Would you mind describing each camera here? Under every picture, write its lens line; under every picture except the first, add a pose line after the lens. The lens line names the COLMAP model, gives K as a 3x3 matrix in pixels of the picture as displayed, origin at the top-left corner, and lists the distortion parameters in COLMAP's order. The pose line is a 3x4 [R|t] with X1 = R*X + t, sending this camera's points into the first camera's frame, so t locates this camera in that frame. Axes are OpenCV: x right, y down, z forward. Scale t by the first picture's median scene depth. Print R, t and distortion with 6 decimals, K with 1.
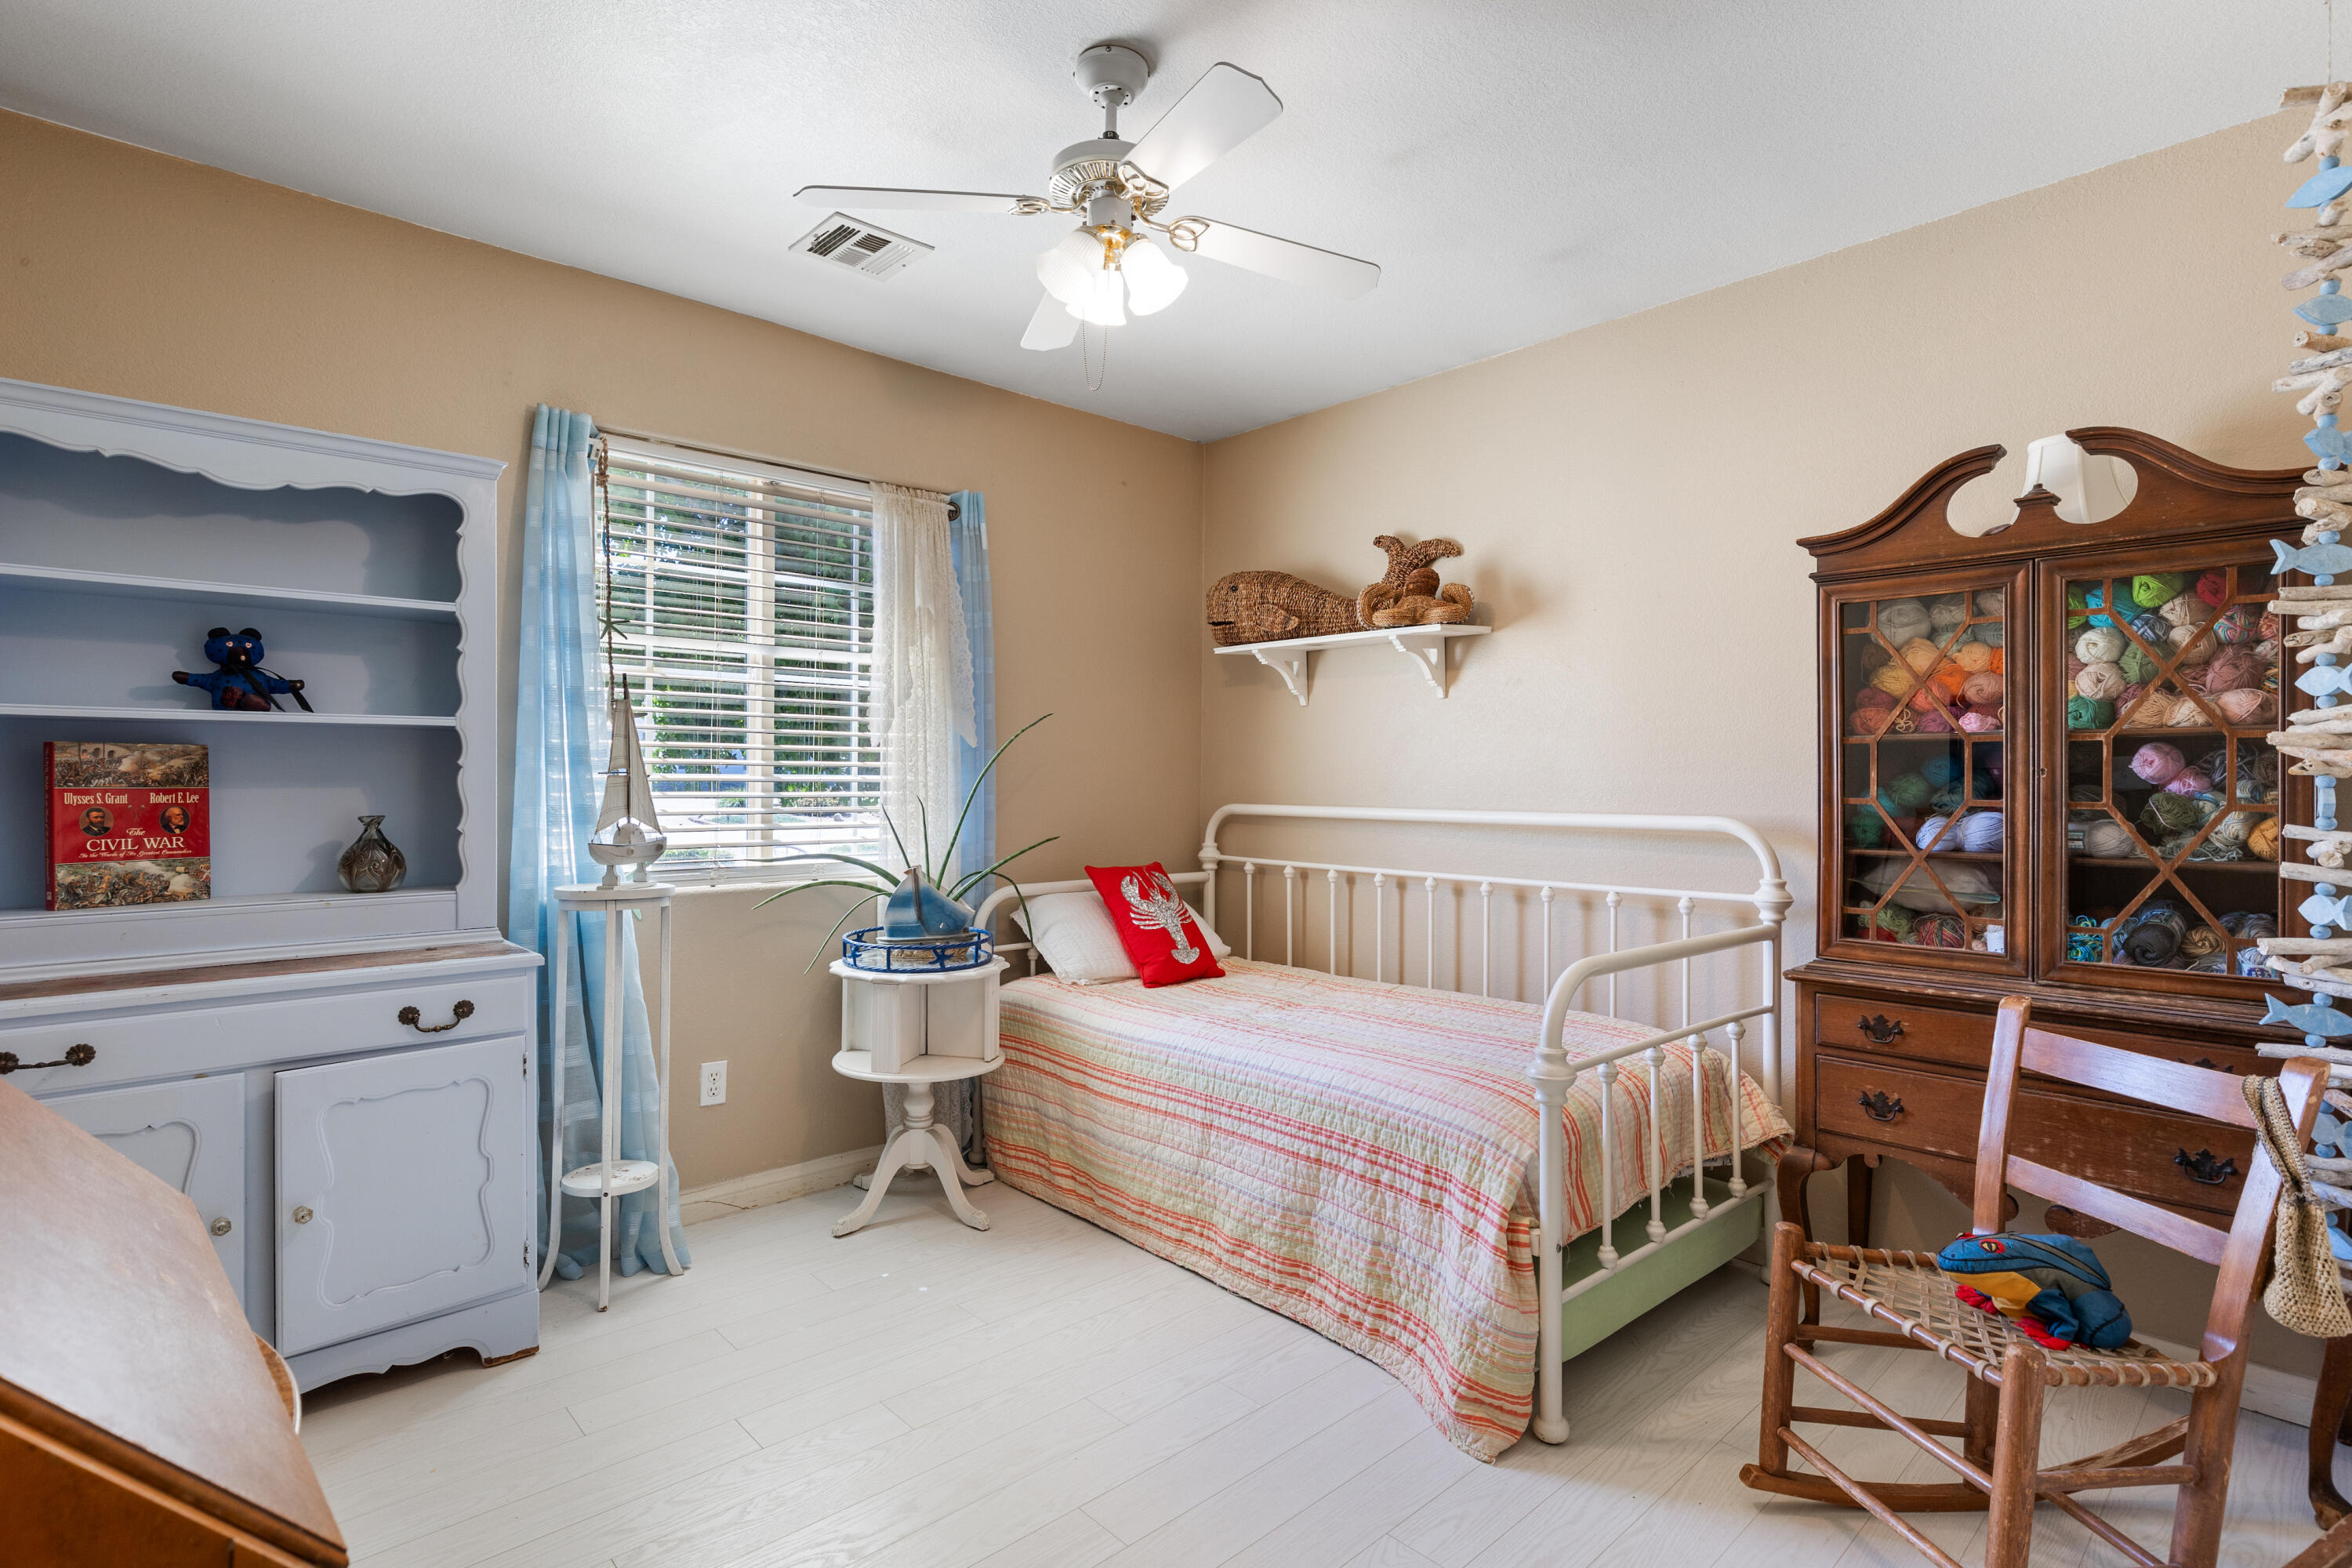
lens RADIAL K [[1146.6, 0, 1215.1], [0, 1146.6, 785.7], [0, 0, 1]] dist [-0.000410, 0.000605]
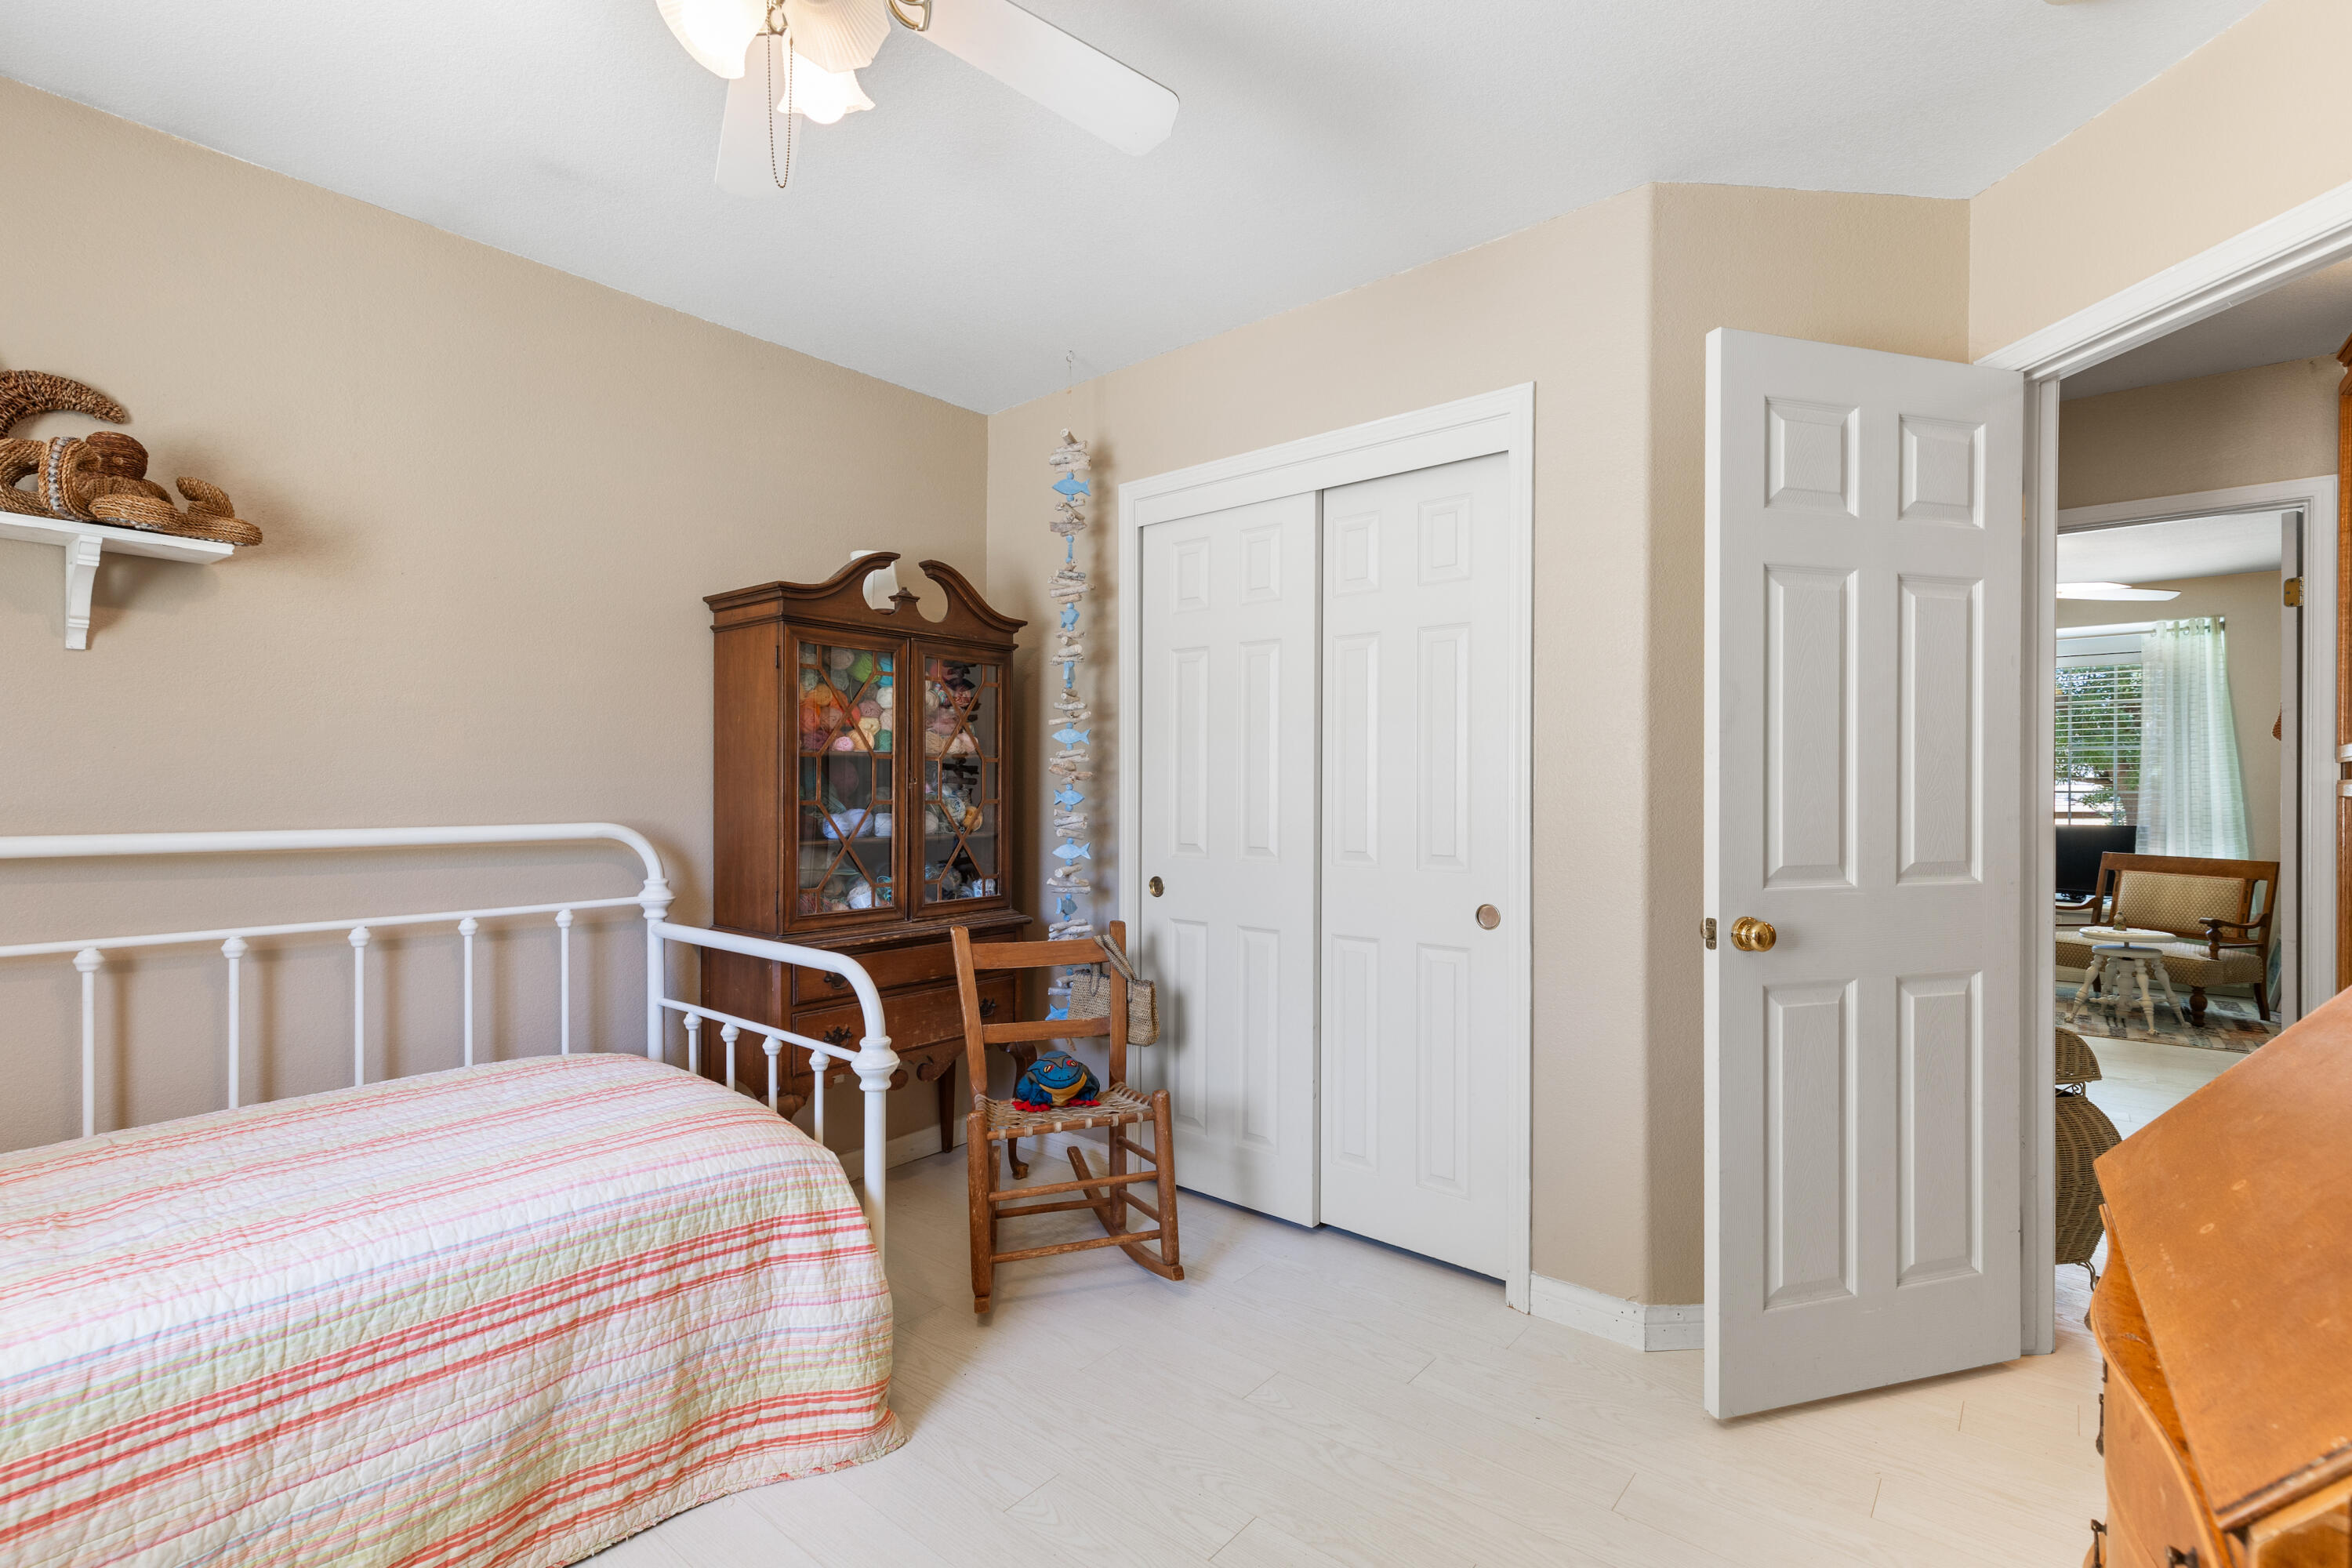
lens RADIAL K [[1072.2, 0, 1191.3], [0, 1072.2, 787.7], [0, 0, 1]] dist [0.007905, 0.000128]
pose [[-0.124994, -0.008565, 0.992121, -0.655487], [0.000799, 0.999962, 0.008734, -0.012302], [-0.992157, 0.001885, -0.124982, 0.741008]]
